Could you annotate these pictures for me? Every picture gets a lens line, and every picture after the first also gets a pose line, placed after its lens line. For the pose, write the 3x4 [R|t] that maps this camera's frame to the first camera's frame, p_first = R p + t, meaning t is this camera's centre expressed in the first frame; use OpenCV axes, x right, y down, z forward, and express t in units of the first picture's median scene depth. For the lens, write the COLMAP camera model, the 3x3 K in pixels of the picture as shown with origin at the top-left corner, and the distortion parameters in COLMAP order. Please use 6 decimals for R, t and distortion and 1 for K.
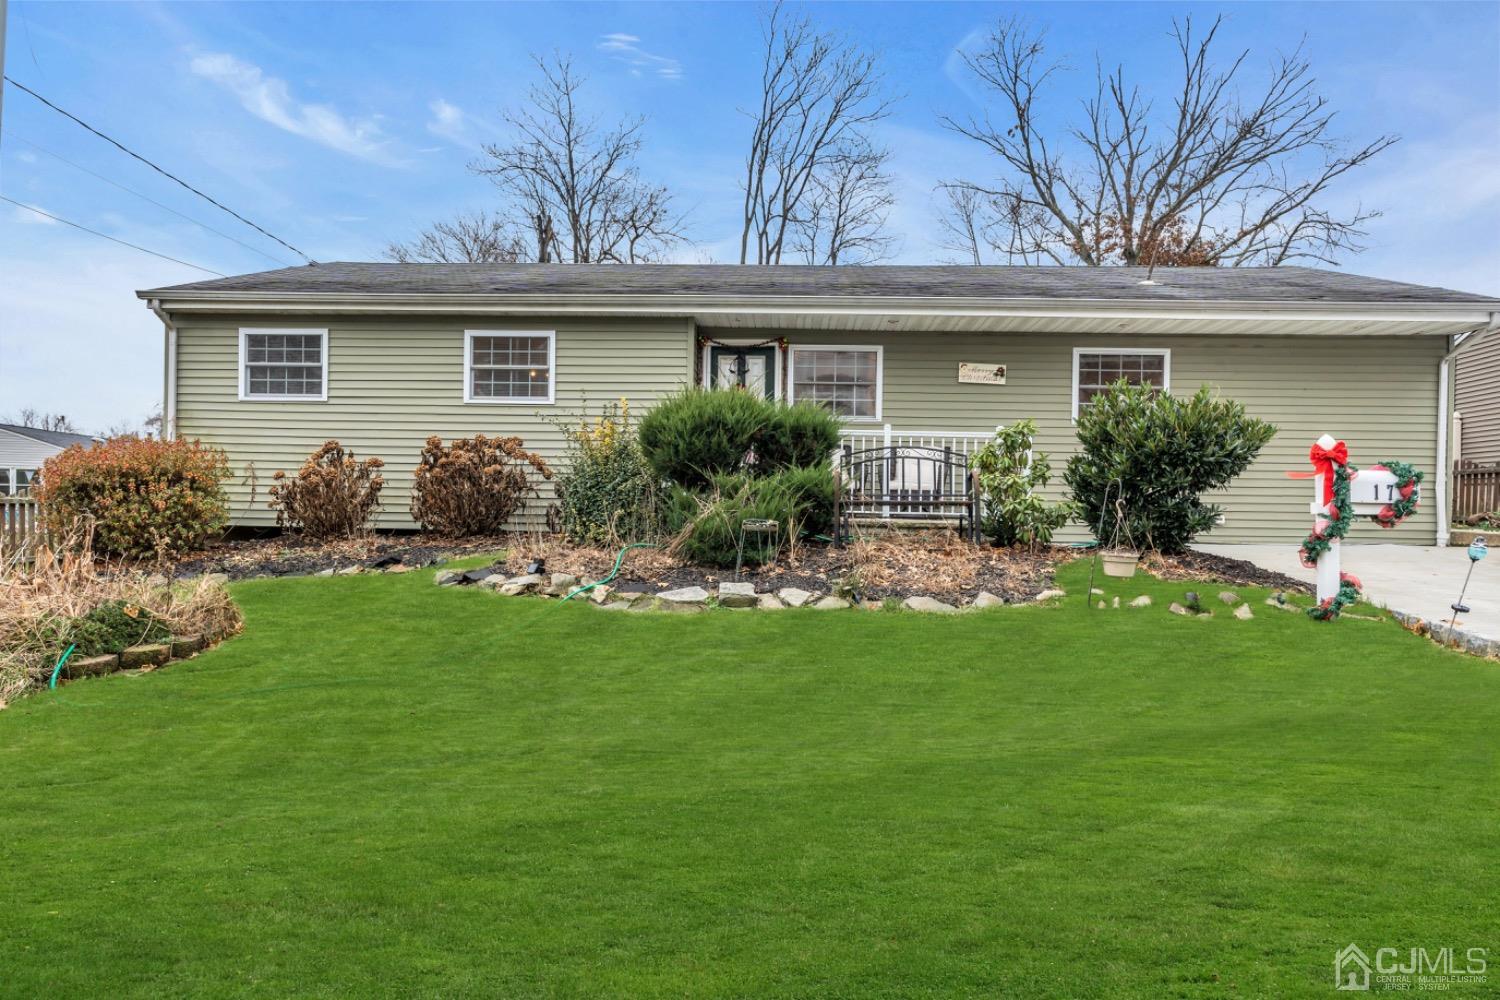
lens RADIAL K [[927.8, 0, 769.9], [0, 927.8, 494.6], [0, 0, 1]] dist [-0.004132, 0.000452]
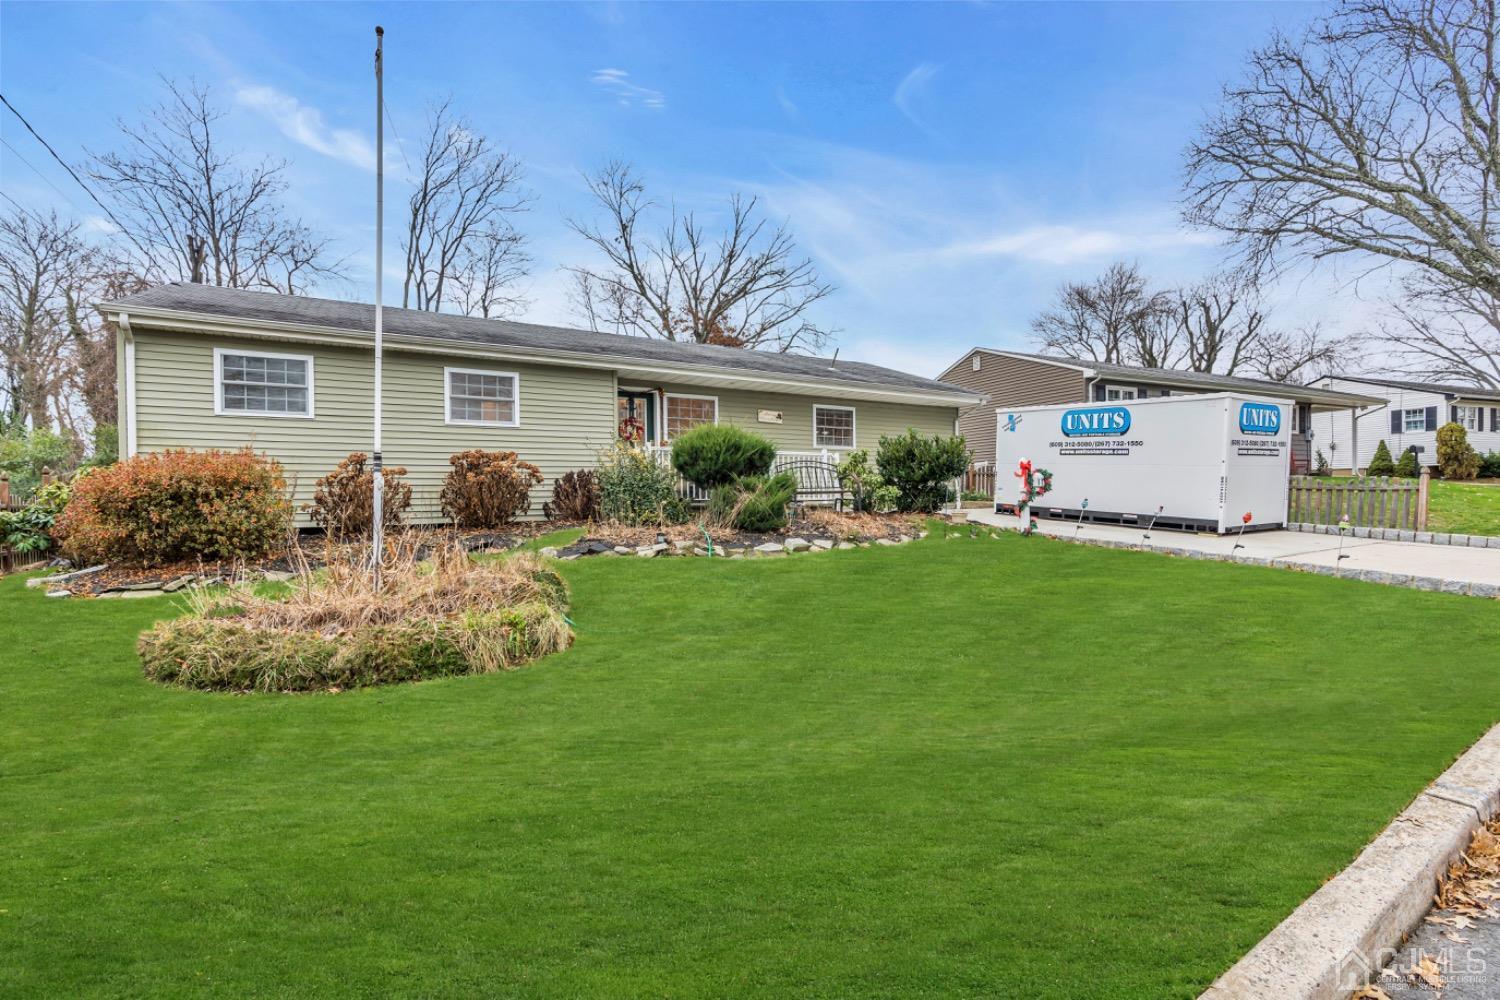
lens RADIAL K [[677.1, 0, 765.8], [0, 677.1, 501.8], [0, 0, 1]] dist [-0.009802, 0.000885]
pose [[0.825938, -0.030587, 0.562931, -0.495296], [0.021054, 0.999504, 0.023418, -0.004000], [-0.563368, -0.007490, 0.826172, -0.022238]]
